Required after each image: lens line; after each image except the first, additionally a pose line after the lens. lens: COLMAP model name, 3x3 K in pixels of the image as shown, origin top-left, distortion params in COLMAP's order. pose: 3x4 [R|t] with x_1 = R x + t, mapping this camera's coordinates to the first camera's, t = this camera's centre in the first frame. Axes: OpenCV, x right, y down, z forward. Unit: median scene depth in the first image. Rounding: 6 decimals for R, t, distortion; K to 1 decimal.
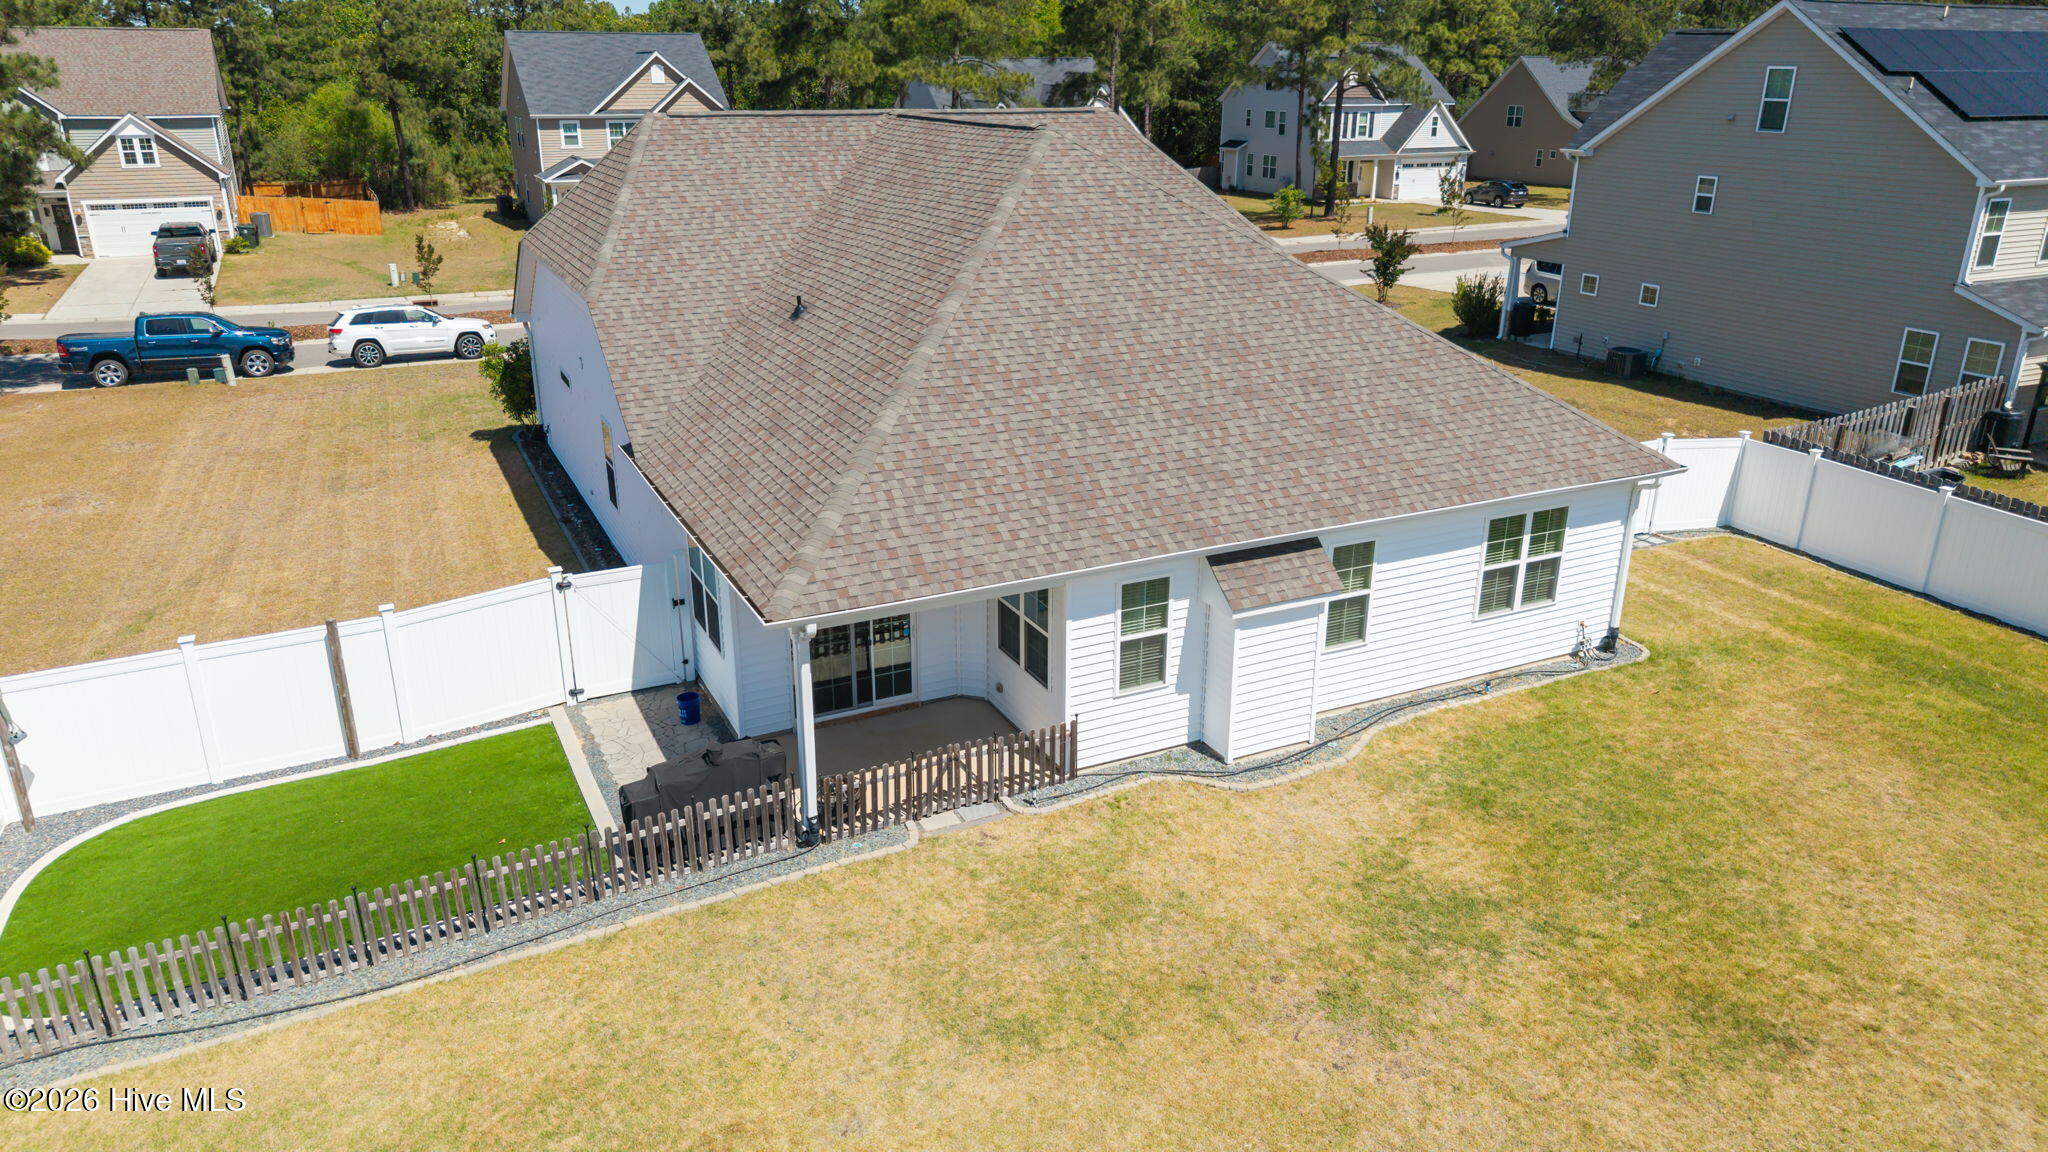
lens RADIAL K [[1387.9, 0, 1032.1], [0, 1387.9, 568.6], [0, 0, 1]] dist [0.027497, -0.031610]
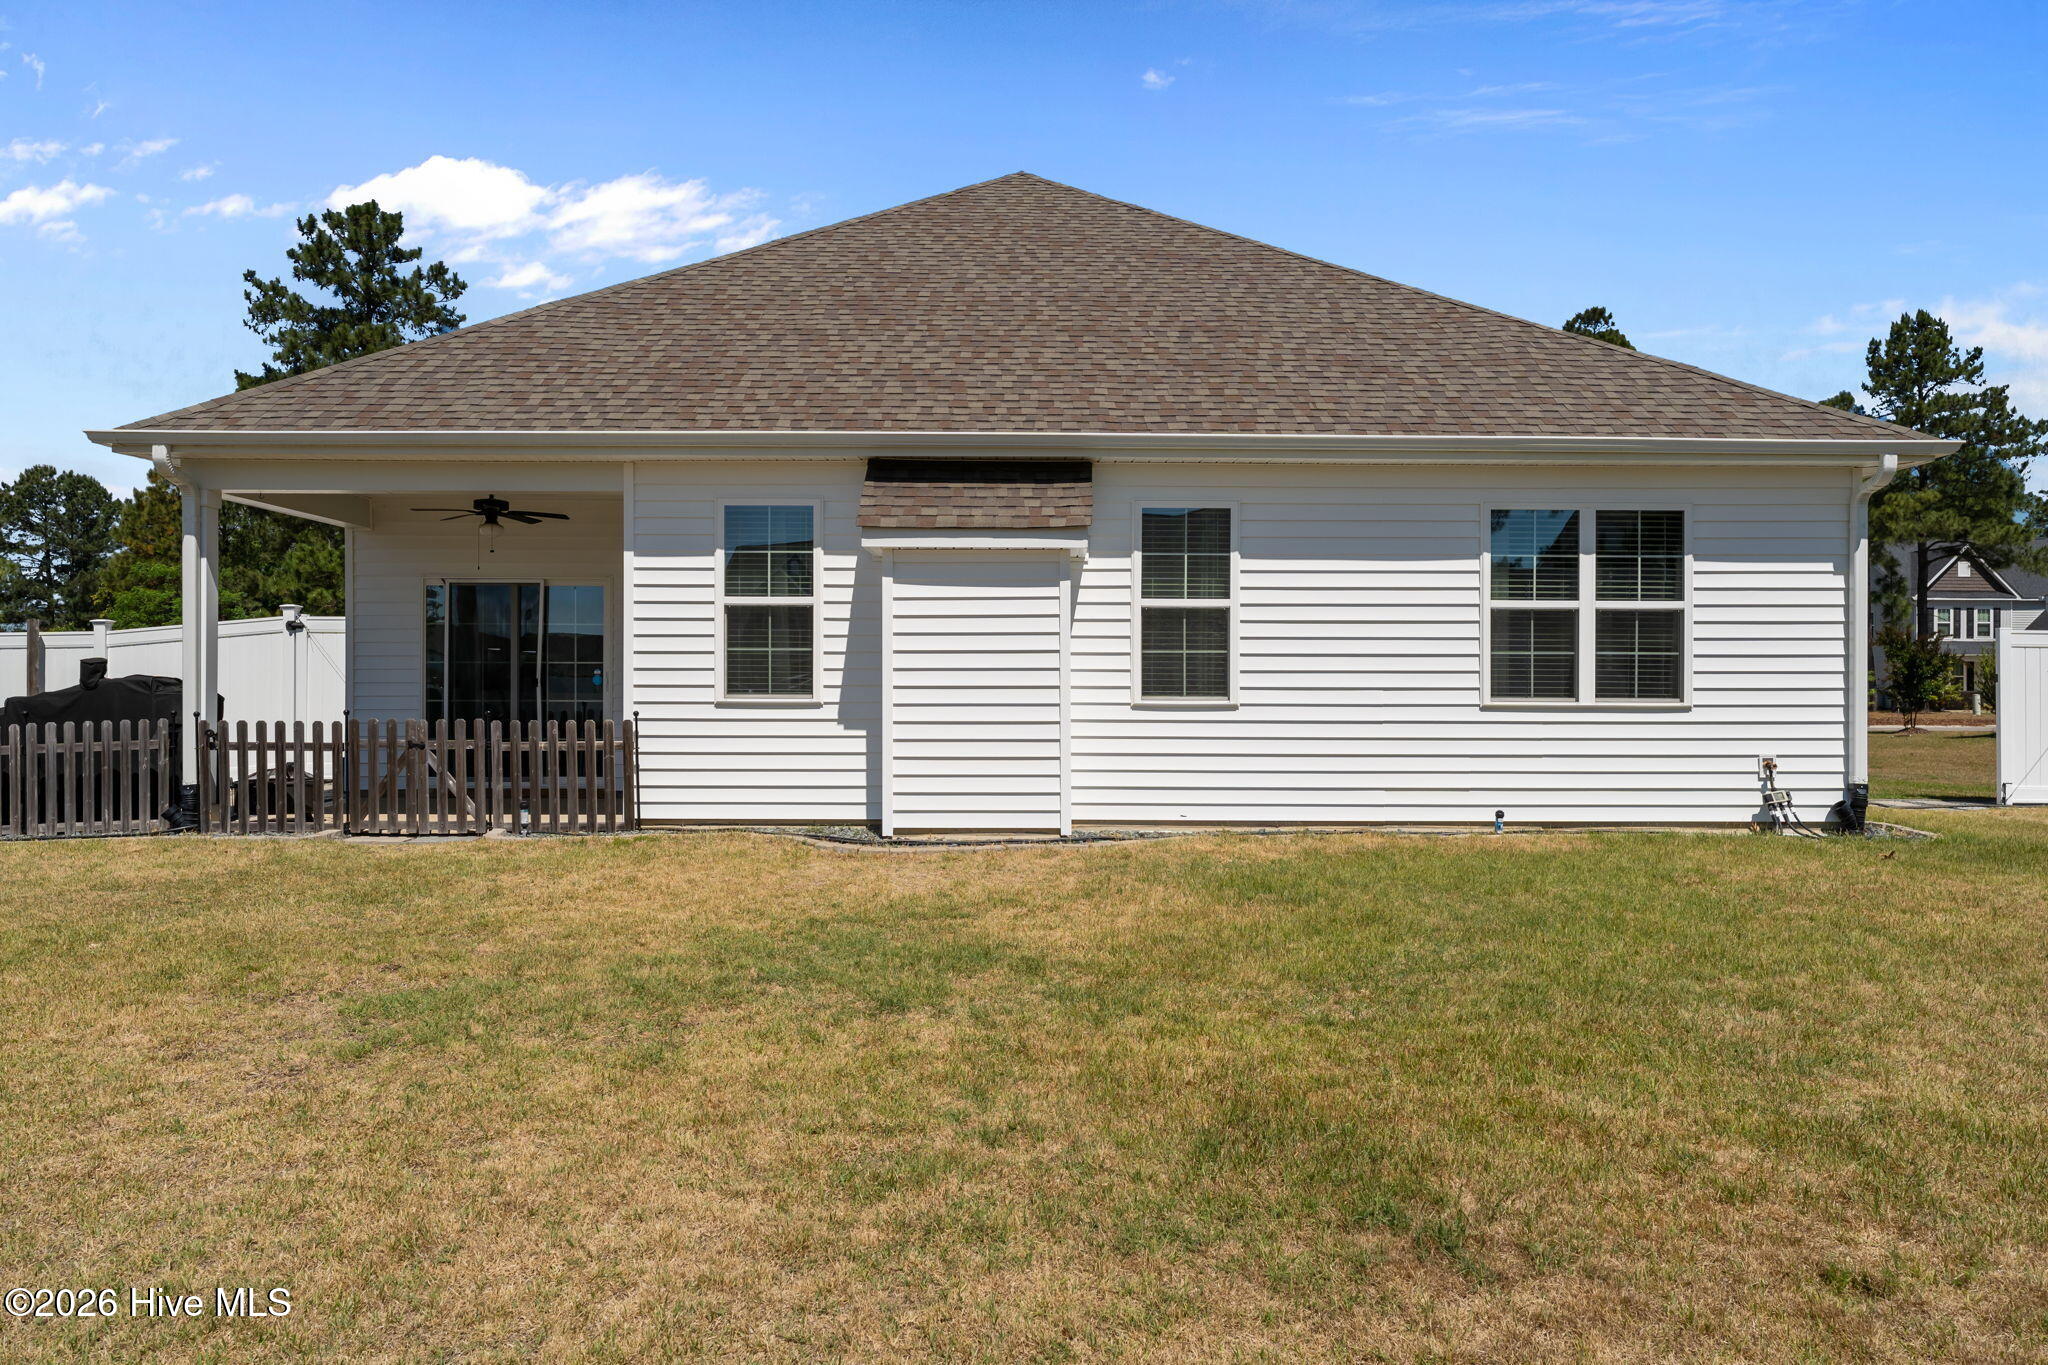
lens RADIAL K [[1393.5, 0, 1011.9], [0, 1393.5, 670.5], [0, 0, 1]] dist [-0.020175, 0.007330]
pose [[0.898472, -0.000396, -0.439031, 0.394698], [-0.153035, 0.936998, -0.314030, 0.222690], [0.411495, 0.349335, 0.841806, 0.474359]]
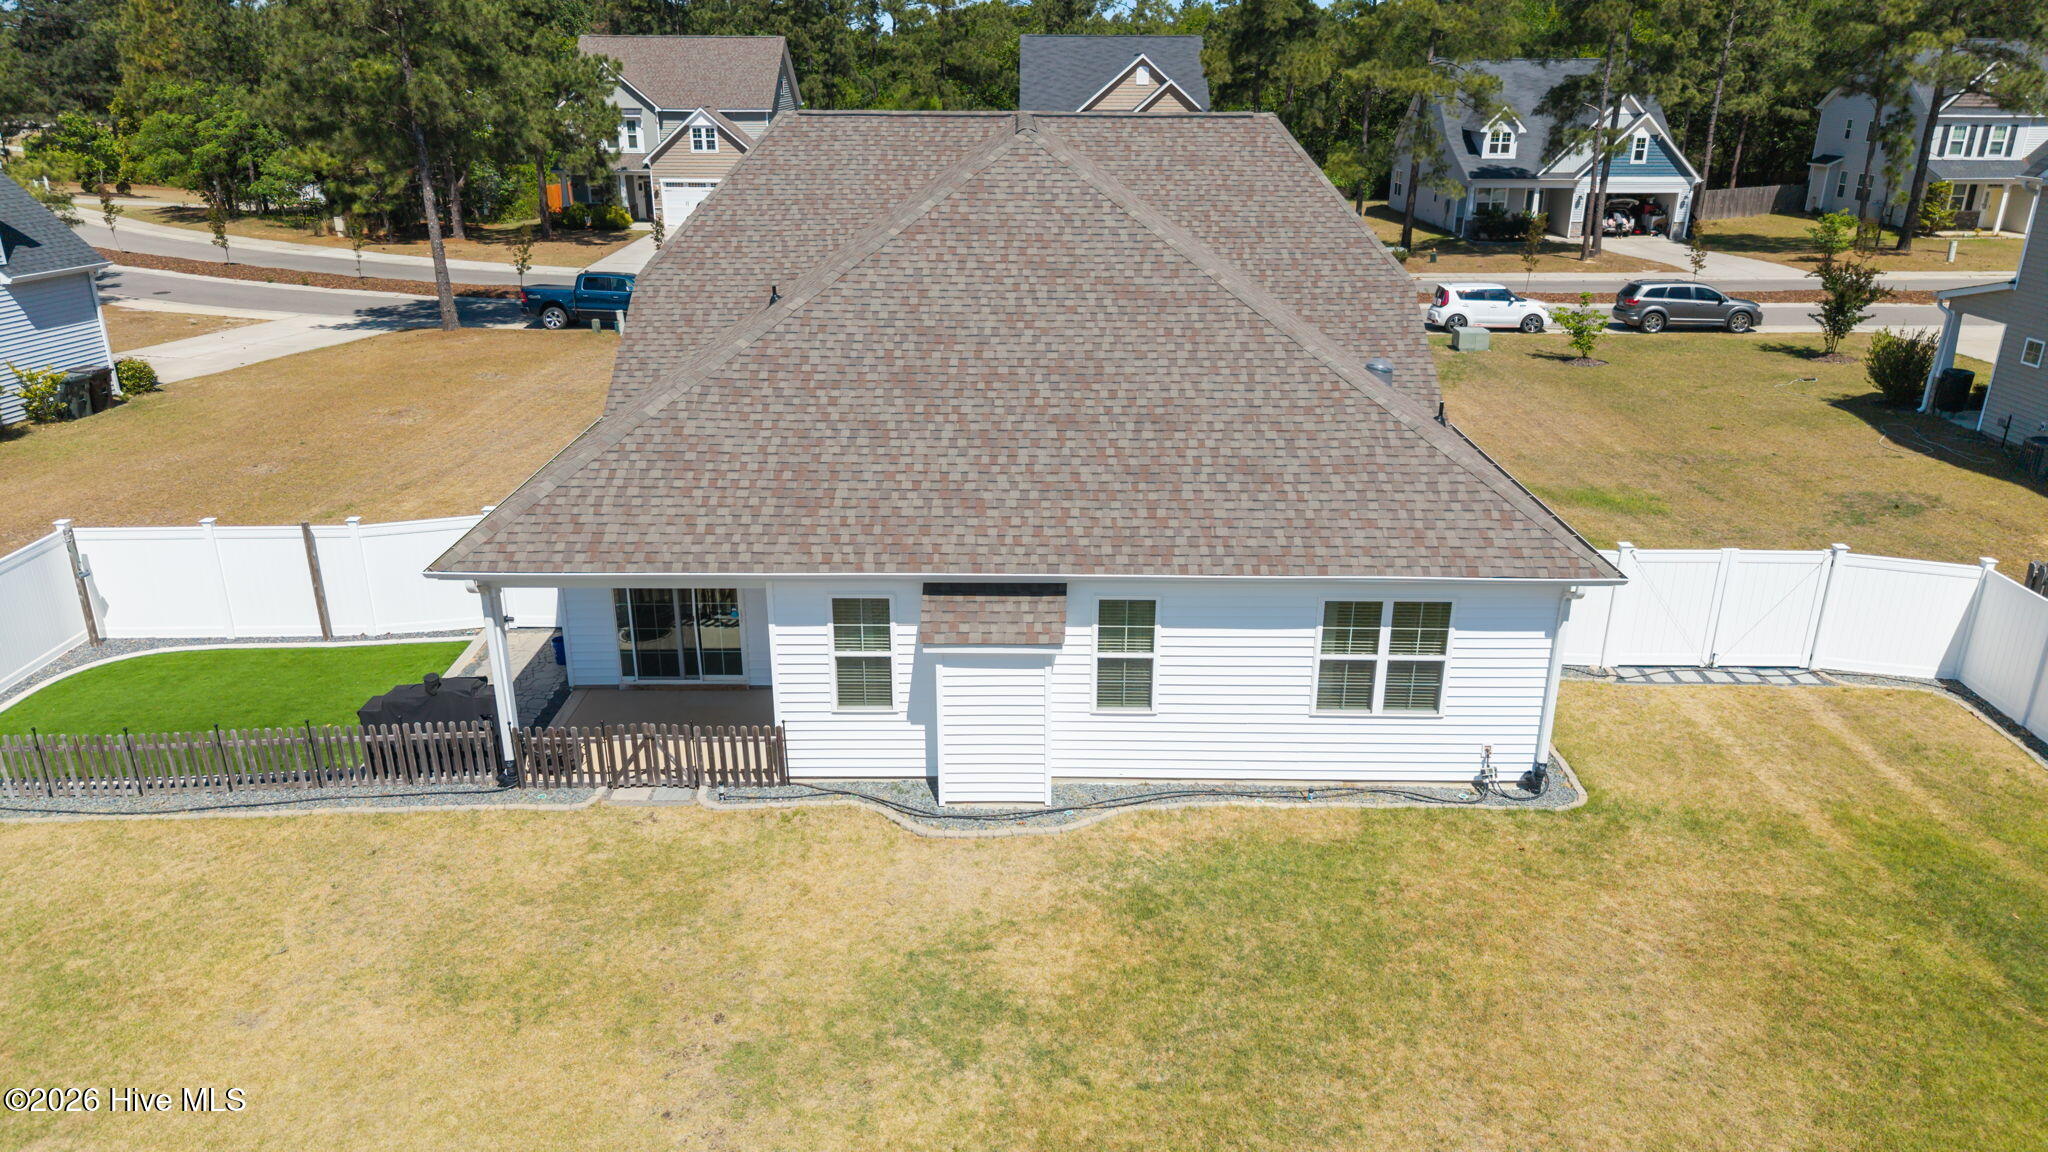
lens RADIAL K [[1387.9, 0, 1011.1], [0, 1387.9, 564.5], [0, 0, 1]] dist [0.027497, -0.031610]
pose [[0.893004, 0.152931, -0.423268, 0.507167], [-0.154547, 0.987507, 0.030735, -0.052875], [0.422680, 0.037968, 0.905483, 0.144481]]
